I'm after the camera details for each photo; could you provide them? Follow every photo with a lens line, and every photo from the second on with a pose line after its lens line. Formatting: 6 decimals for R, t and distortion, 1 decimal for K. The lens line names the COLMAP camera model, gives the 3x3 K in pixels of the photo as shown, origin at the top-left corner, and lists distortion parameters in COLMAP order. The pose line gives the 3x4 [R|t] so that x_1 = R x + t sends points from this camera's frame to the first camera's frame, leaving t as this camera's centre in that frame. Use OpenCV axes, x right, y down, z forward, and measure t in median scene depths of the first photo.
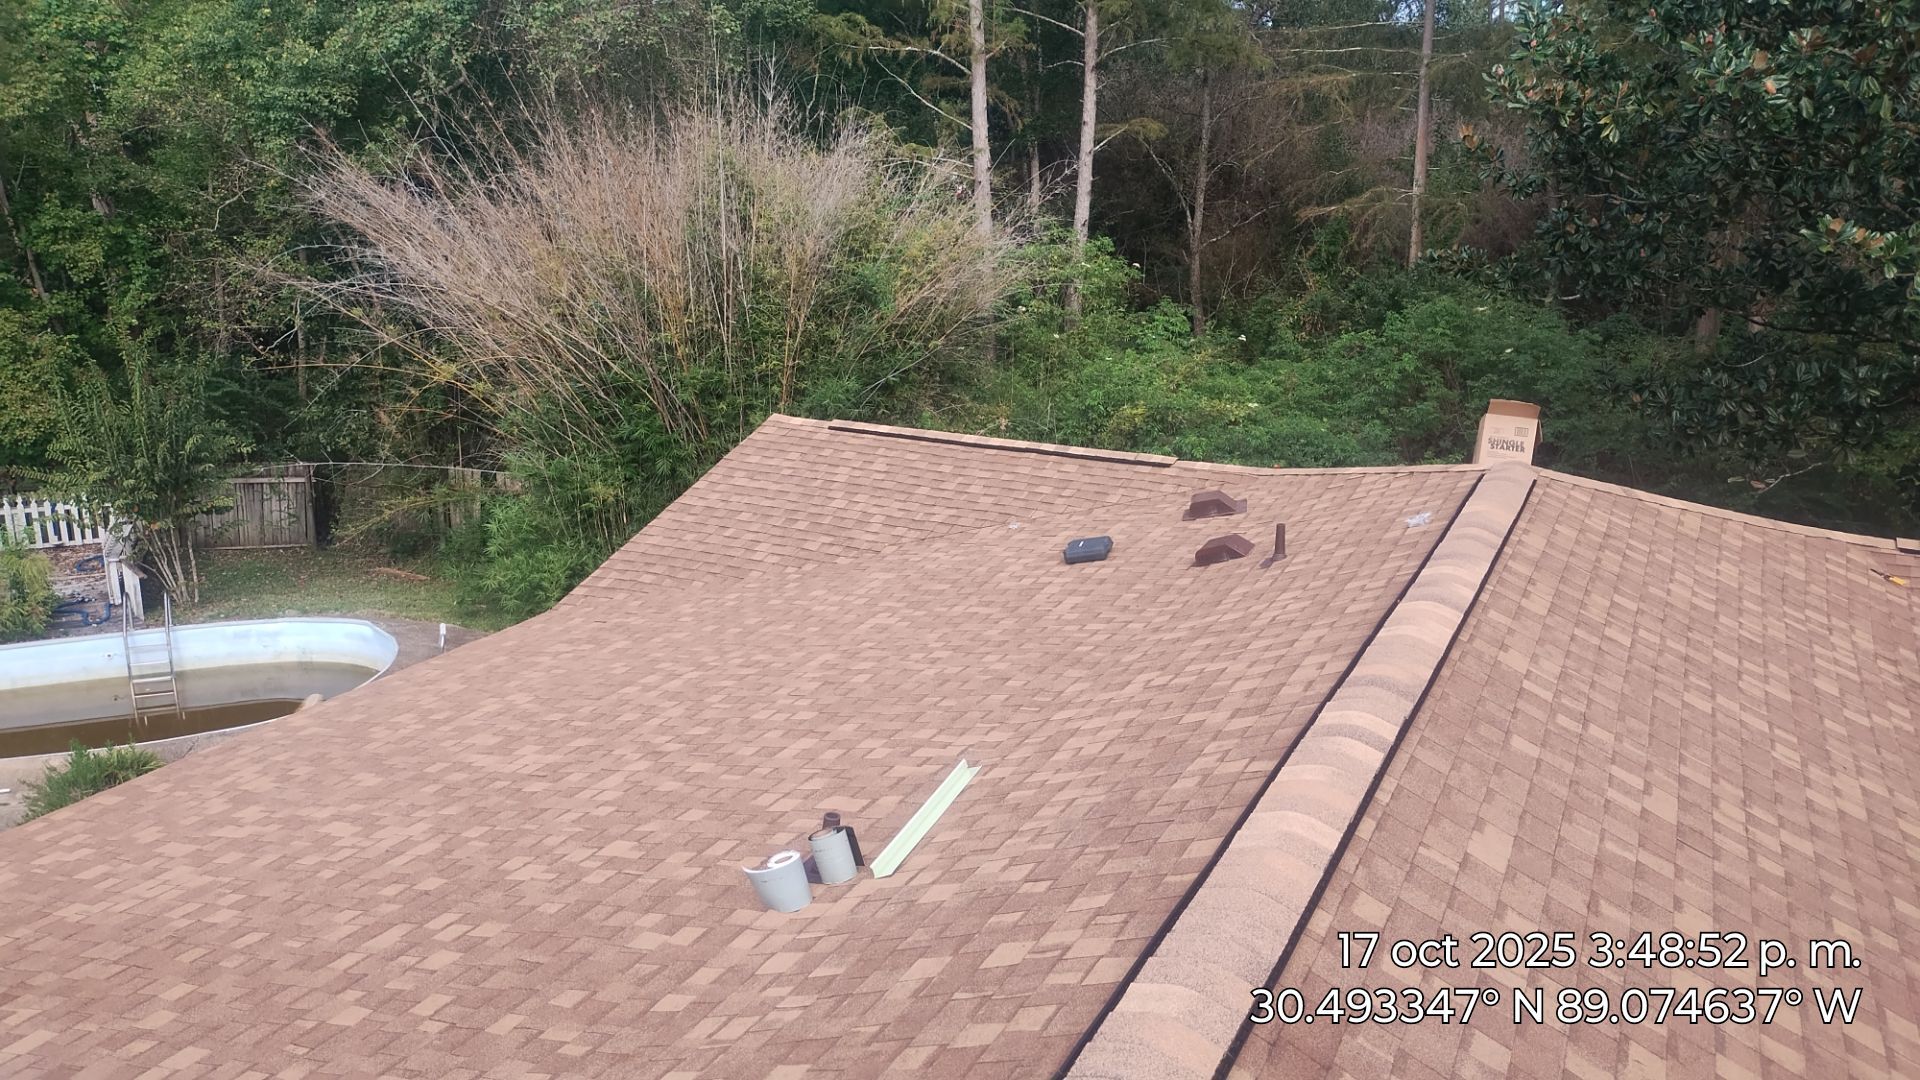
lens RADIAL K [[1406.6, 0, 964.2], [0, 1406.6, 535.3], [0, 0, 1]] dist [0.054304, -0.074203]
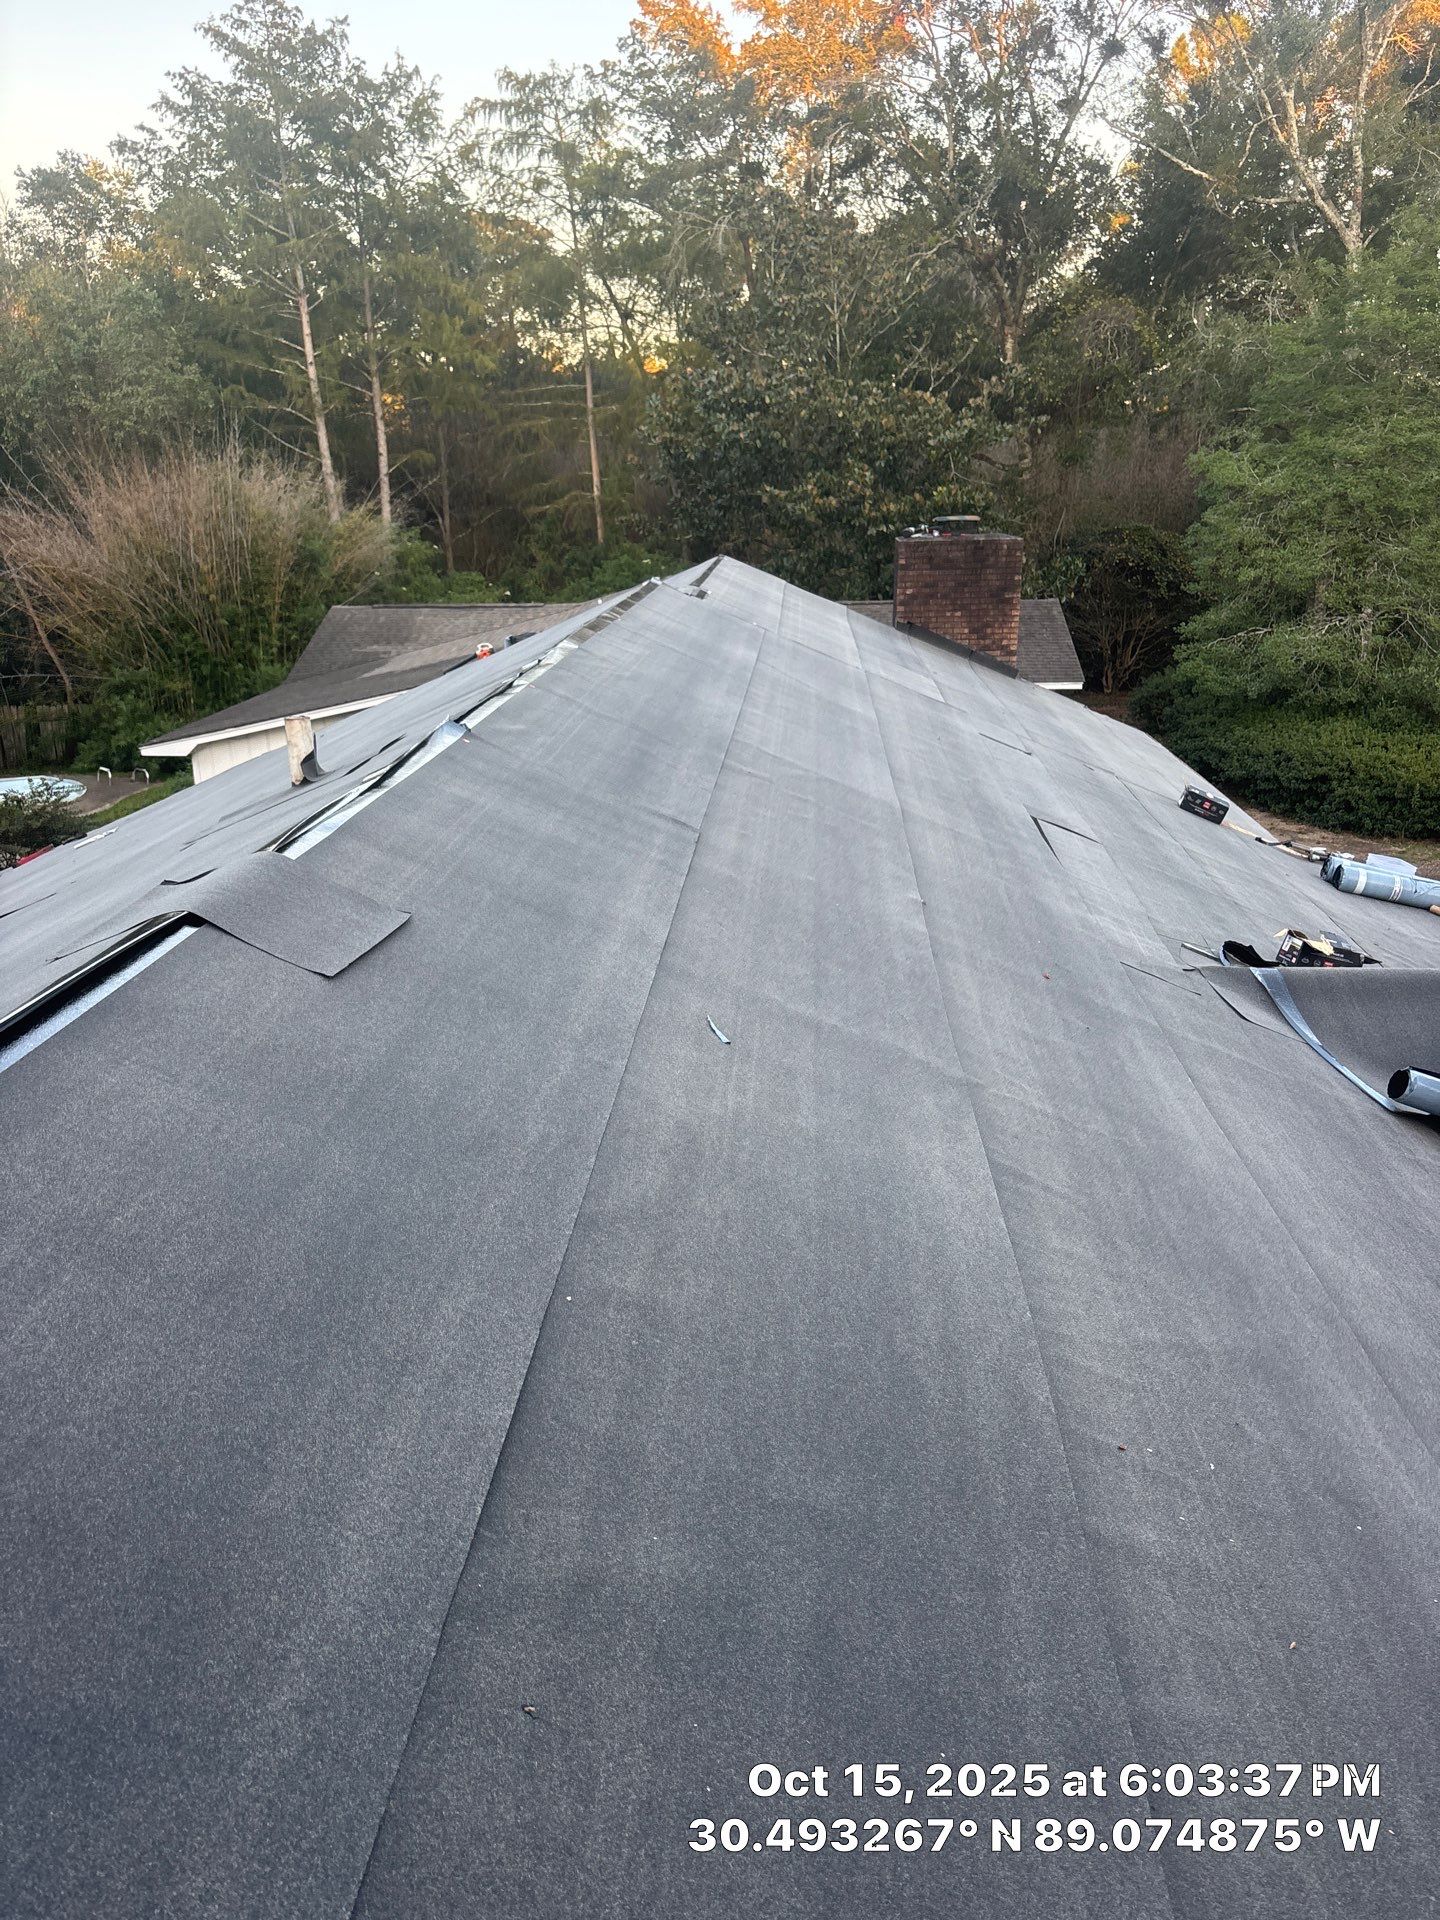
lens RADIAL K [[1380.6, 0, 723.1], [0, 1380.6, 969.6], [0, 0, 1]] dist [0.002663, 0.016529]
pose [[0.915611, -0.161534, 0.368189, -0.547737], [0.132445, 0.985810, 0.103134, 0.375325], [-0.379624, -0.045666, 0.924013, -1.349722]]
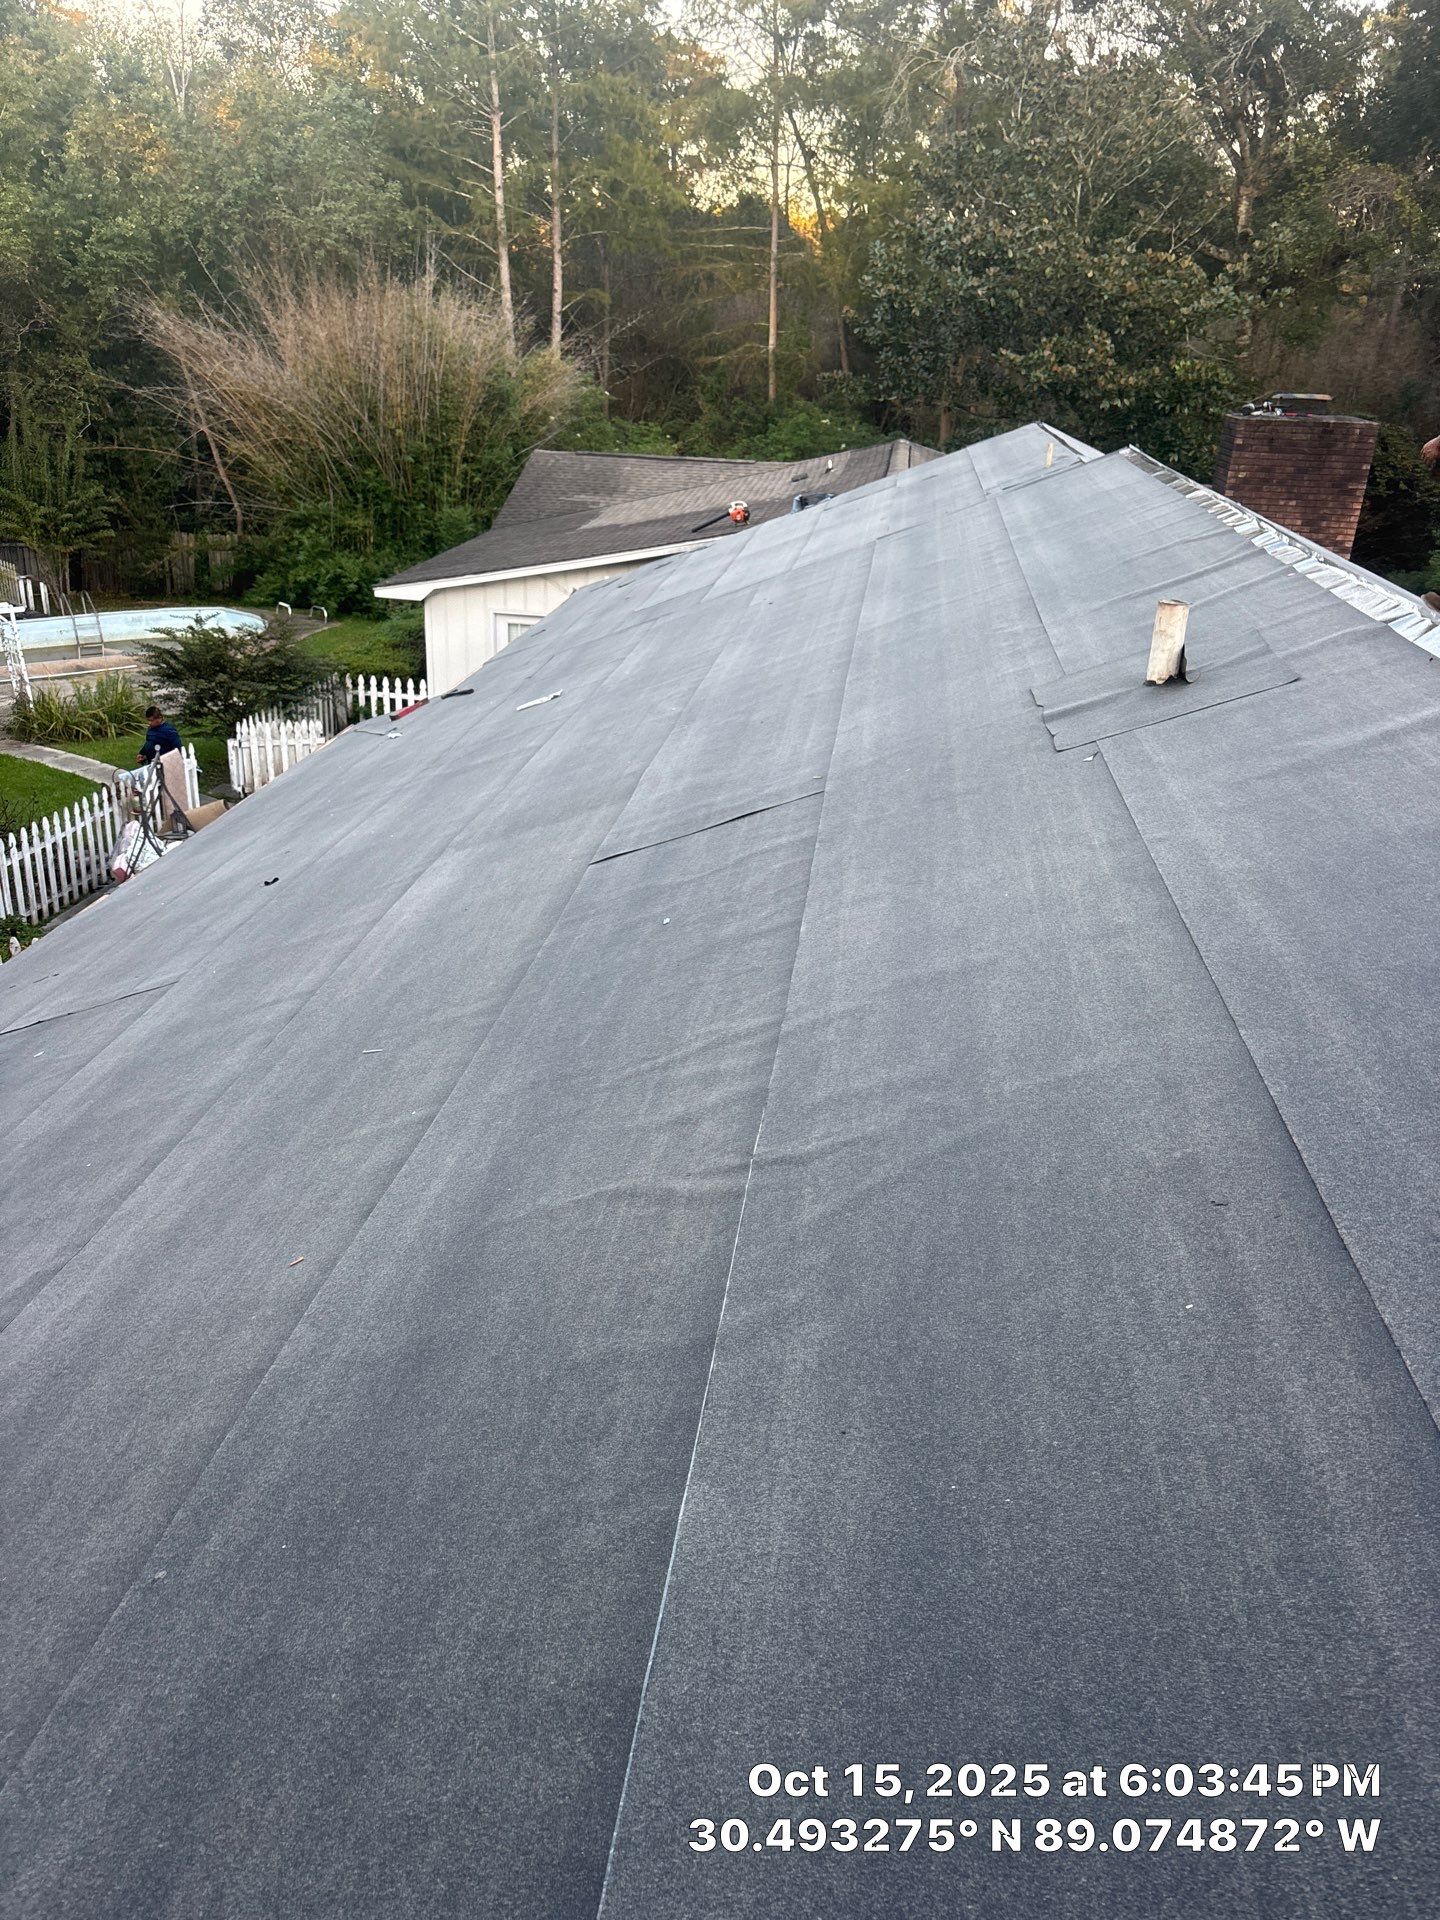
lens RADIAL K [[1380.6, 0, 716.9], [0, 1380.6, 944.7], [0, 0, 1]] dist [0.002663, 0.016529]
pose [[0.943126, -0.113147, 0.312587, -0.717298], [0.061236, 0.983335, 0.171177, 0.345923], [-0.326746, -0.142300, 0.934338, -1.213798]]
